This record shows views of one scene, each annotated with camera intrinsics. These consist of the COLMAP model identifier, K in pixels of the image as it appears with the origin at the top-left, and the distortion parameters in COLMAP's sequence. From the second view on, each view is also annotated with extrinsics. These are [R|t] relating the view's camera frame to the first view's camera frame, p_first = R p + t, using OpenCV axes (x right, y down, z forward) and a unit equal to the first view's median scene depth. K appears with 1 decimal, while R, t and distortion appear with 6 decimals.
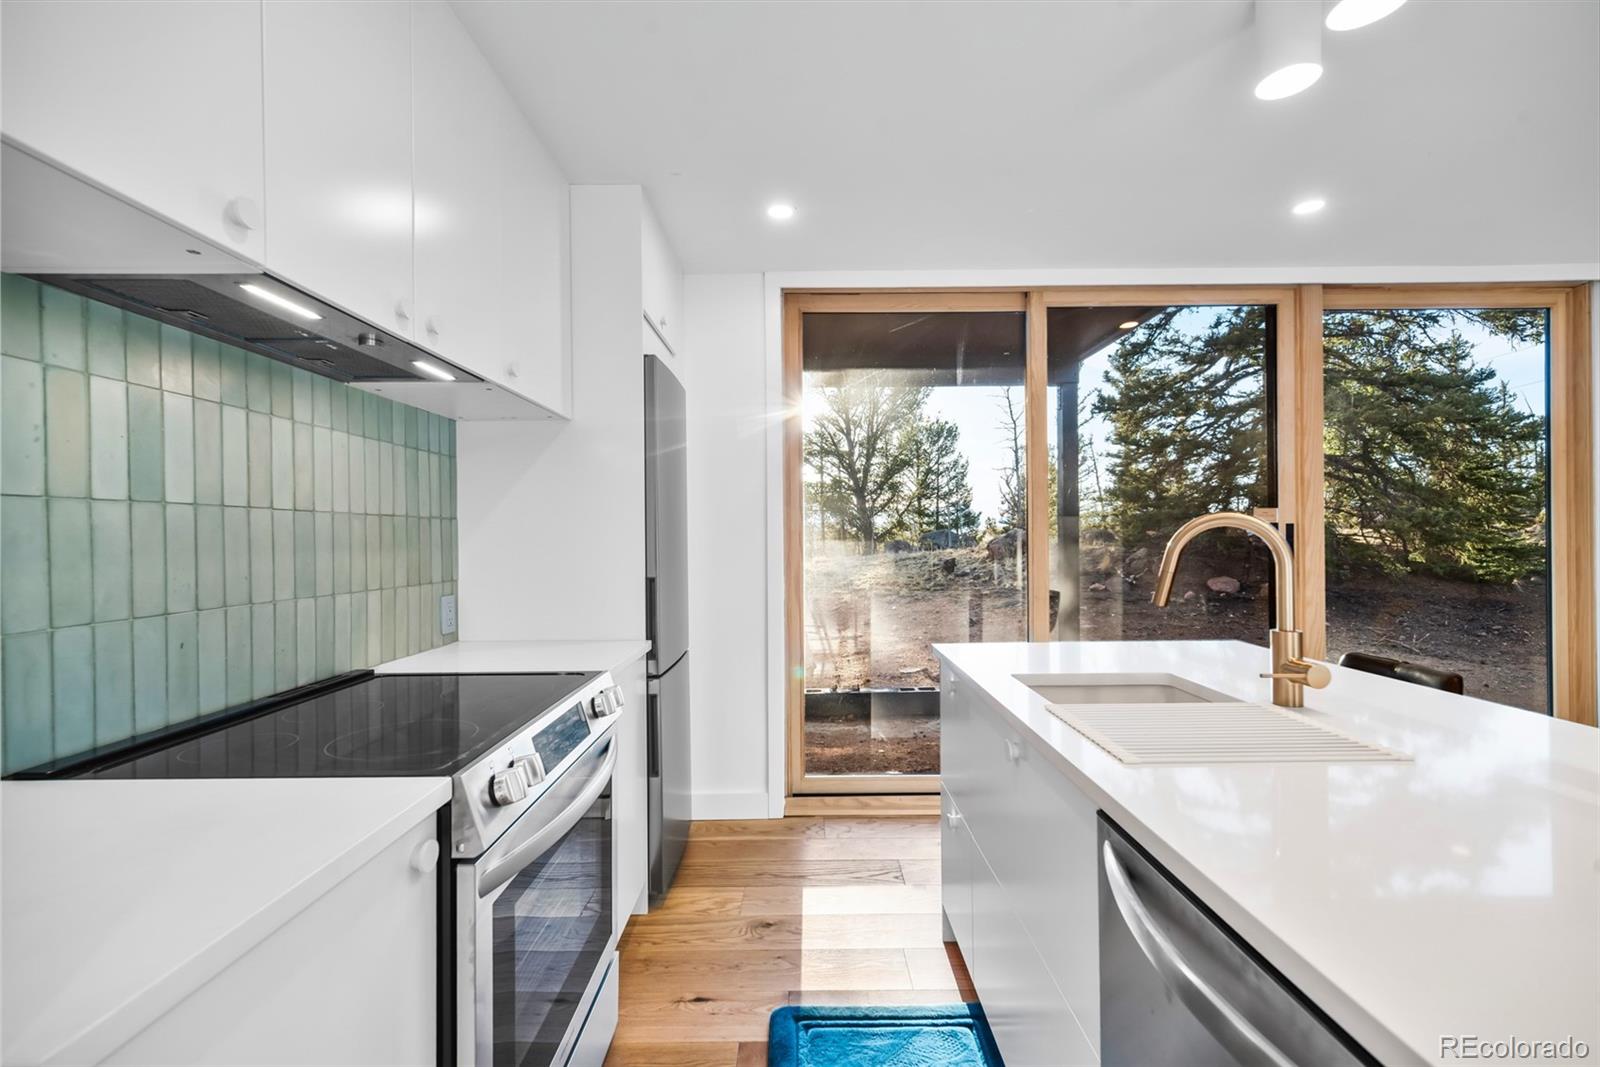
lens RADIAL K [[693.6, 0, 804.1], [0, 693.6, 535.6], [0, 0, 1]] dist [0.007366, 0.000517]
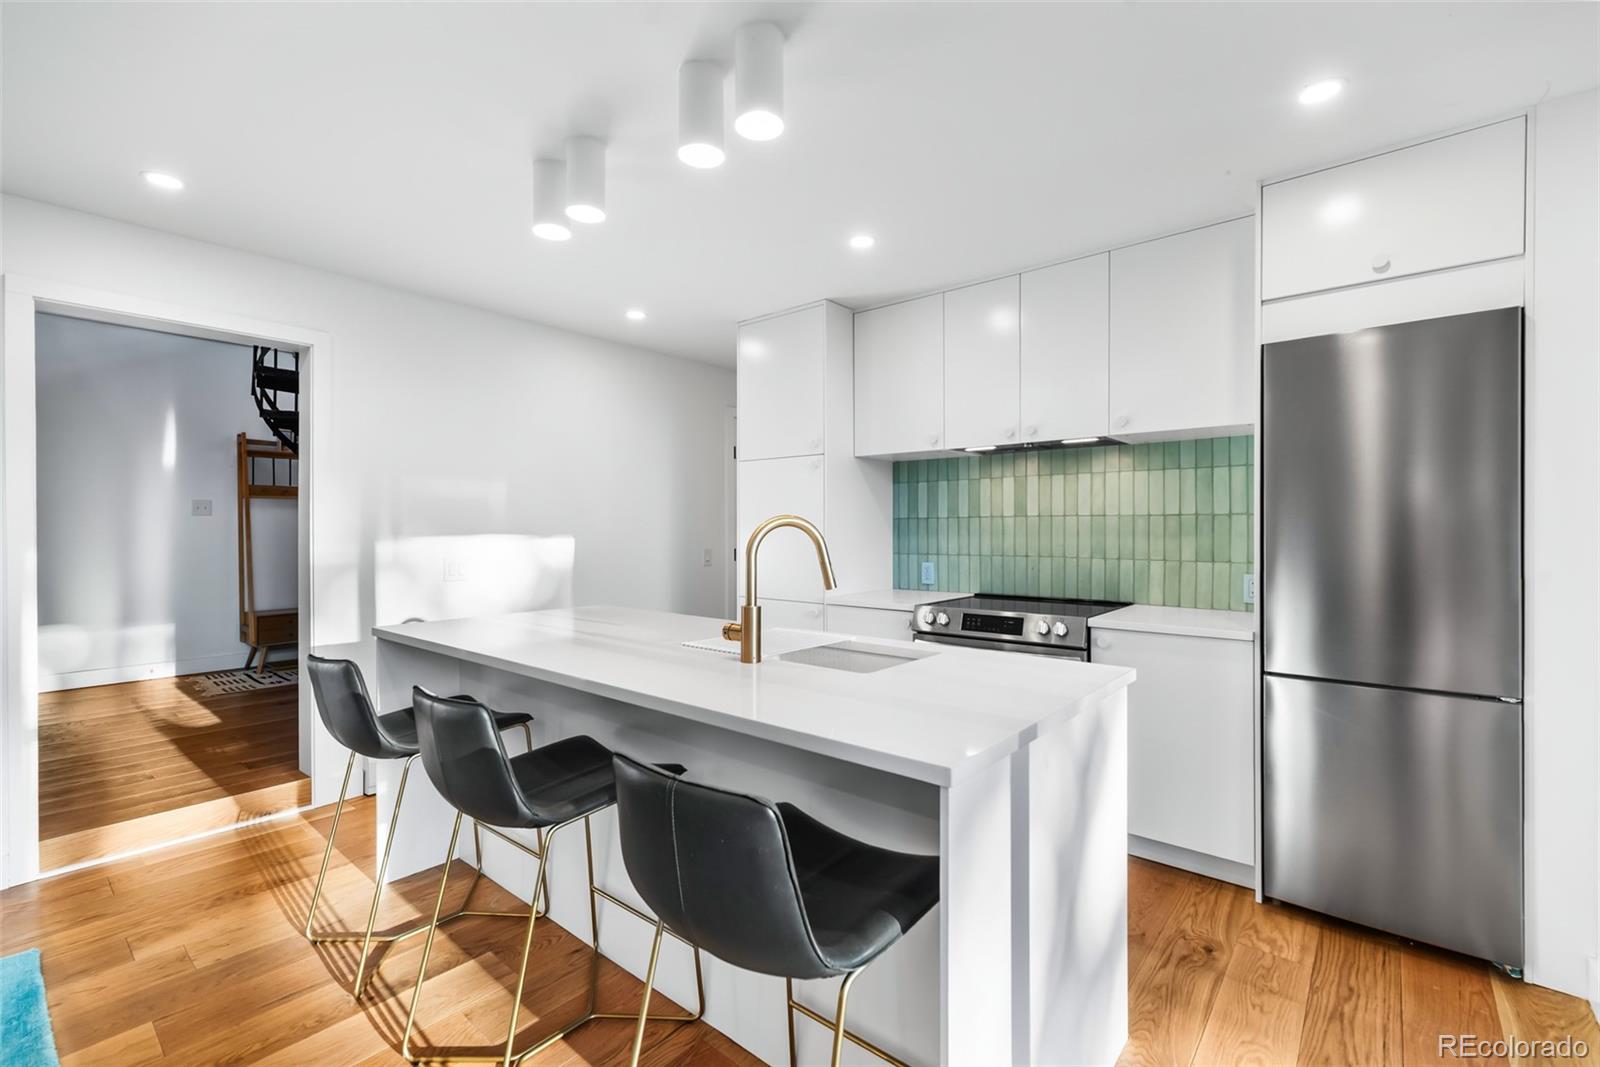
lens RADIAL K [[693.6, 0, 800.8], [0, 693.6, 529.7], [0, 0, 1]] dist [0.007366, 0.000517]
pose [[-0.651471, 0.007292, -0.758639, 0.905056], [0.005469, 0.999973, 0.004915, -0.006078], [0.758654, -0.000947, -0.651493, 1.077944]]
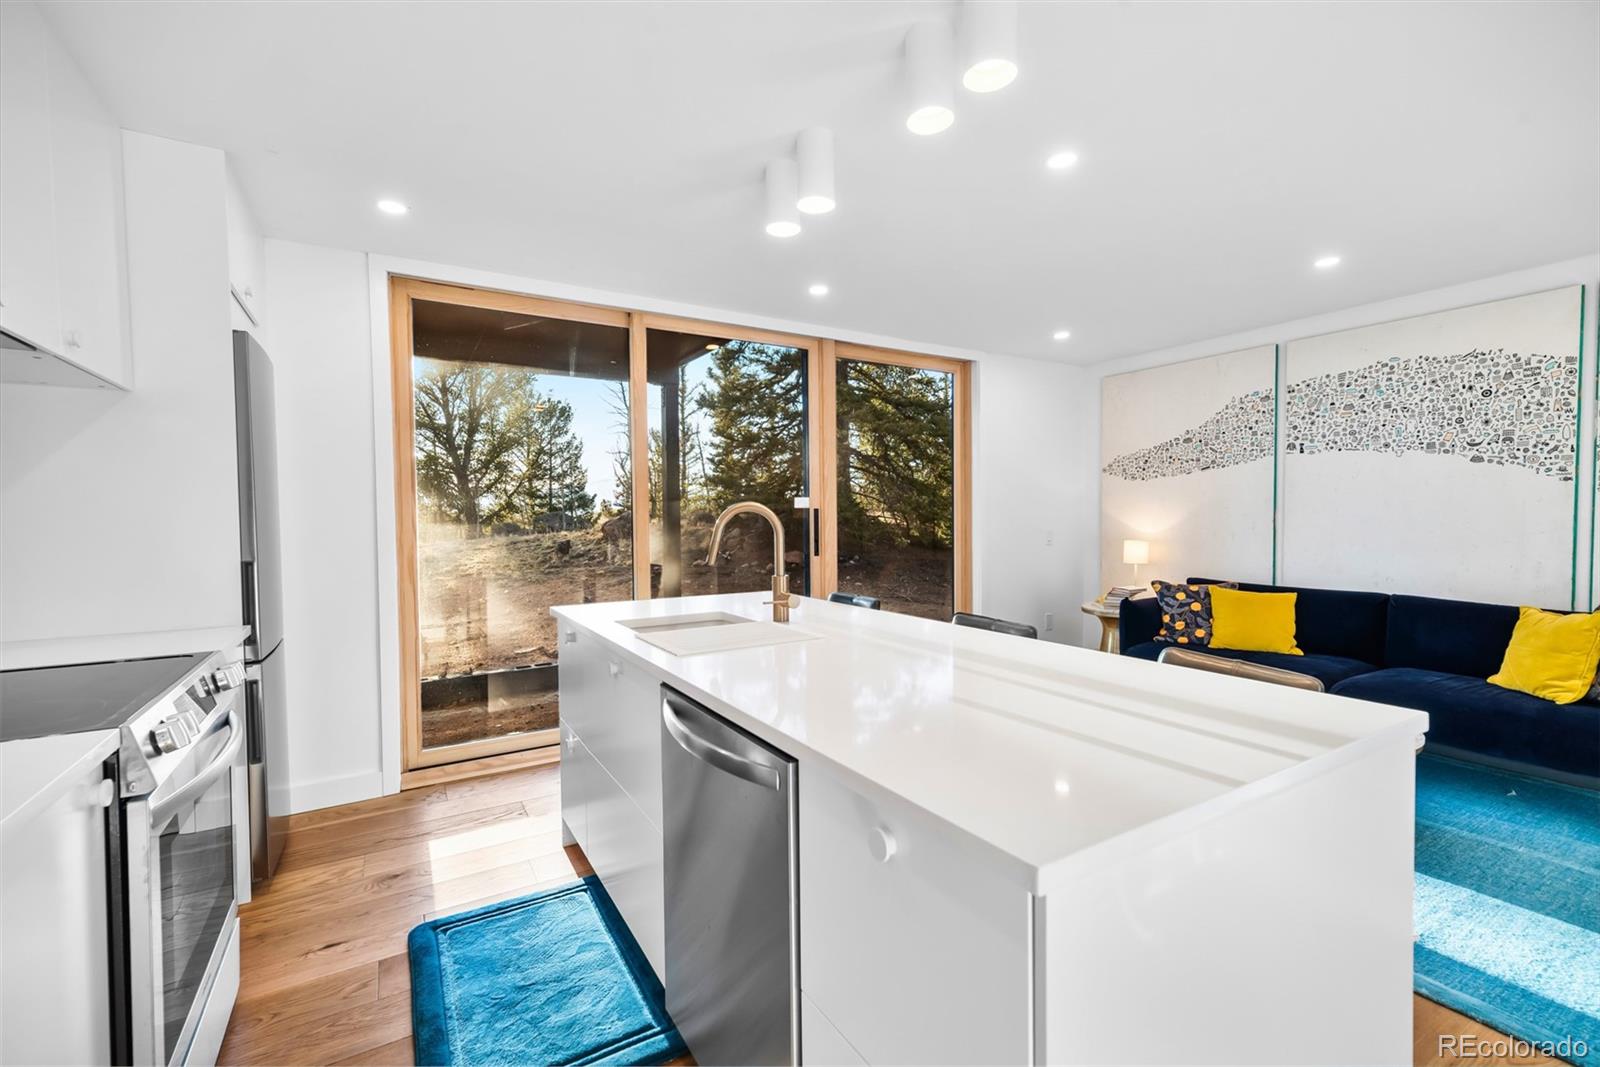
lens RADIAL K [[693.6, 0, 806.3], [0, 693.6, 537.5], [0, 0, 1]] dist [0.007366, 0.000517]
pose [[0.856327, -0.016835, 0.516160, -0.049731], [0.002280, 0.999582, 0.028819, 0.000717], [-0.516430, -0.023502, 0.856007, -0.226820]]
